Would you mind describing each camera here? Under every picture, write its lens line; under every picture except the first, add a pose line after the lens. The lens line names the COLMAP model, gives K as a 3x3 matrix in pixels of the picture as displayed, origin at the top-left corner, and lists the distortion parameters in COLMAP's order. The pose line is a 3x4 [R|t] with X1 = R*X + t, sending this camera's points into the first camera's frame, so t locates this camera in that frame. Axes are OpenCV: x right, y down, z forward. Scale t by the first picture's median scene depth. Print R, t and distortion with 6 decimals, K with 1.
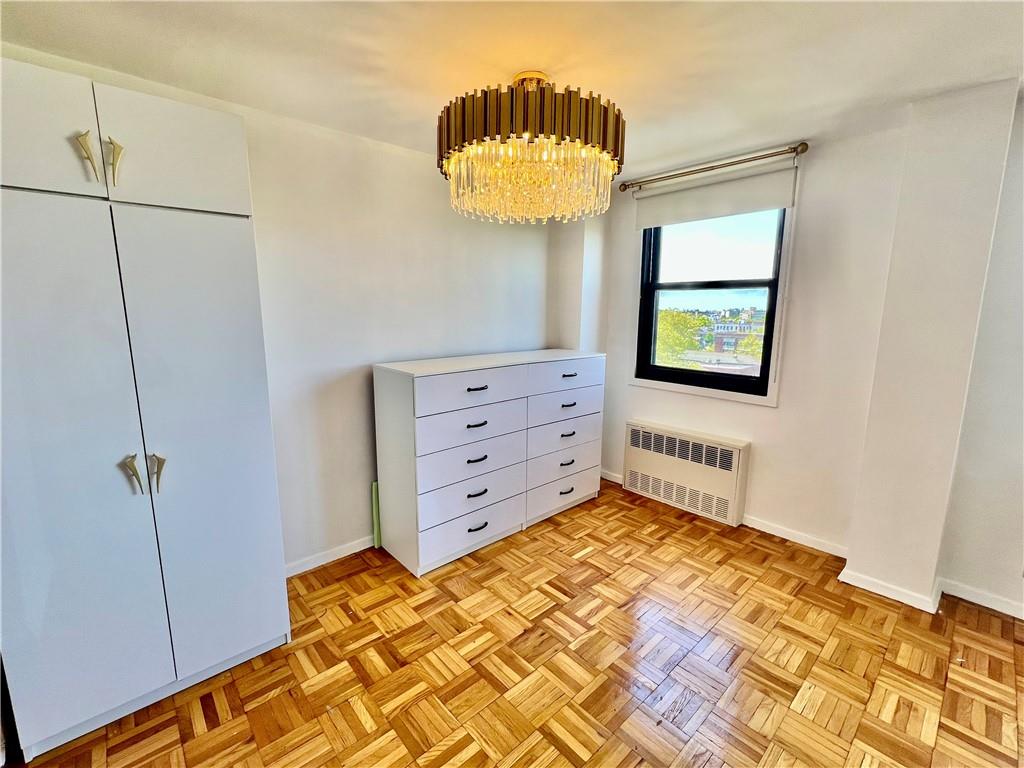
lens RADIAL K [[448.3, 0, 513.8], [0, 448.3, 385.3], [0, 0, 1]] dist [0.000076, -0.000334]
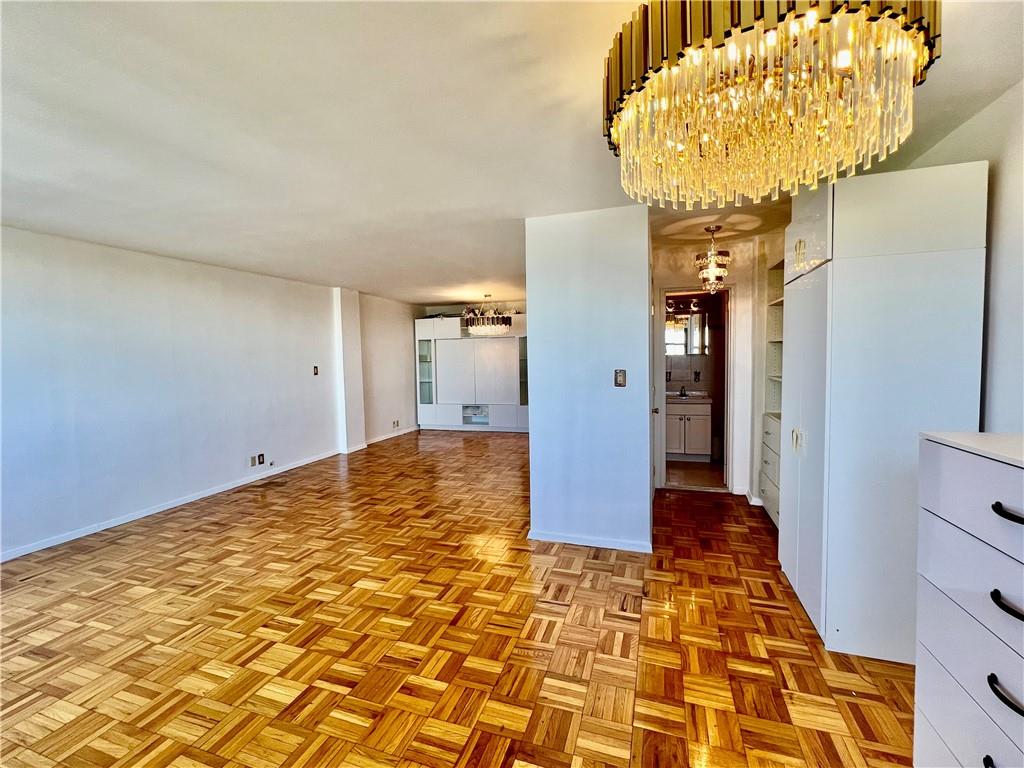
lens RADIAL K [[448.3, 0, 511.4], [0, 448.3, 382.3], [0, 0, 1]] dist [0.000076, -0.000334]
pose [[-0.871988, 0.039436, -0.487937, 0.468306], [-0.068951, 0.976919, 0.202177, -0.150450], [0.484647, 0.209940, -0.849142, 1.030829]]
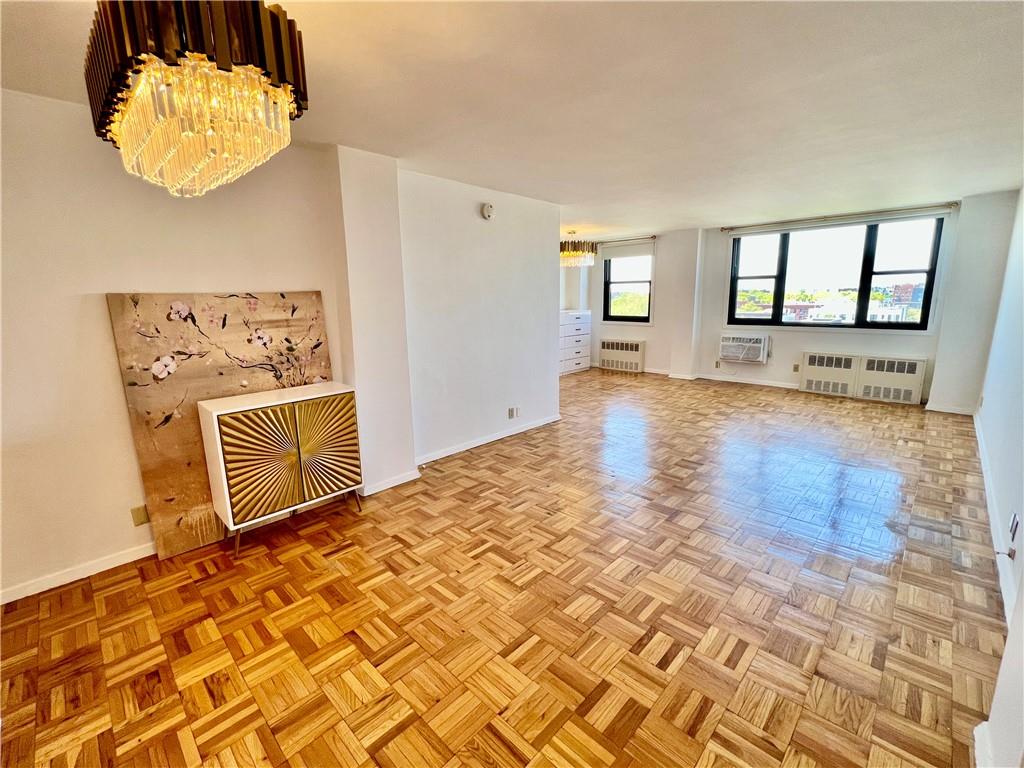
lens RADIAL K [[448.3, 0, 511.9], [0, 448.3, 383.5], [0, 0, 1]] dist [0.000076, -0.000334]
pose [[0.997617, -0.039525, 0.056555, -0.496589], [0.038023, 0.998901, 0.027389, 0.316464], [-0.057575, -0.025173, 0.998024, -1.880216]]
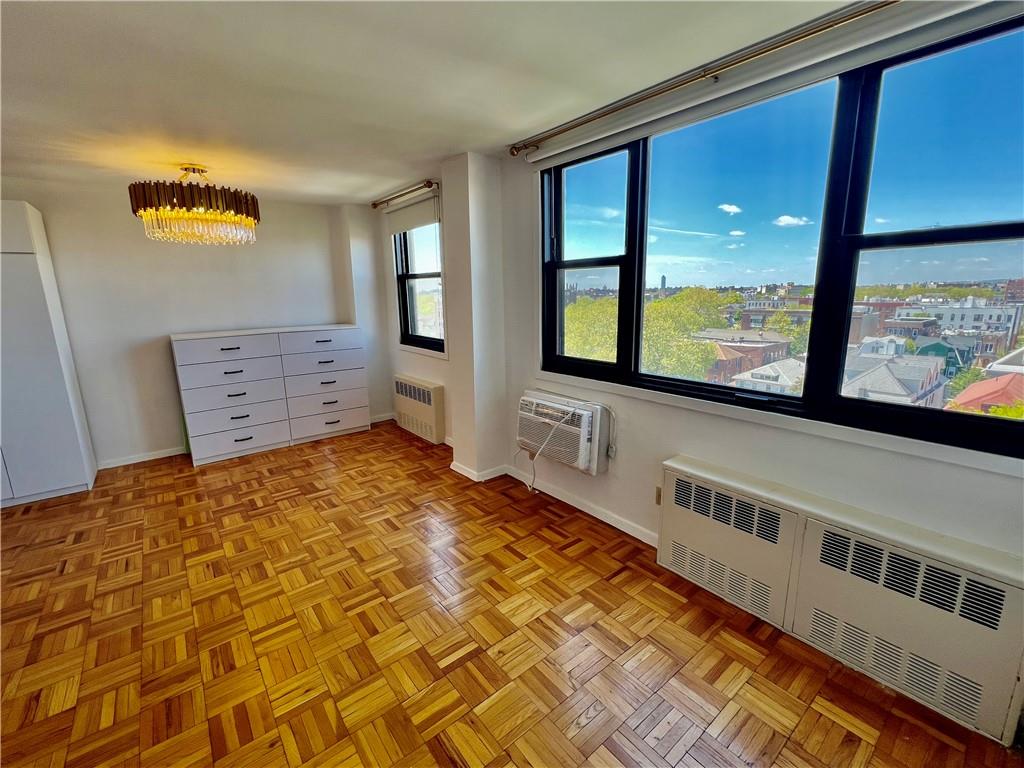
lens RADIAL K [[448.3, 0, 511.3], [0, 448.3, 385.6], [0, 0, 1]] dist [0.000076, -0.000334]
pose [[0.997545, -0.010721, -0.069204, 0.950364], [0.013467, 0.999136, 0.039329, 0.082050], [0.068723, -0.040165, 0.996827, -0.473524]]
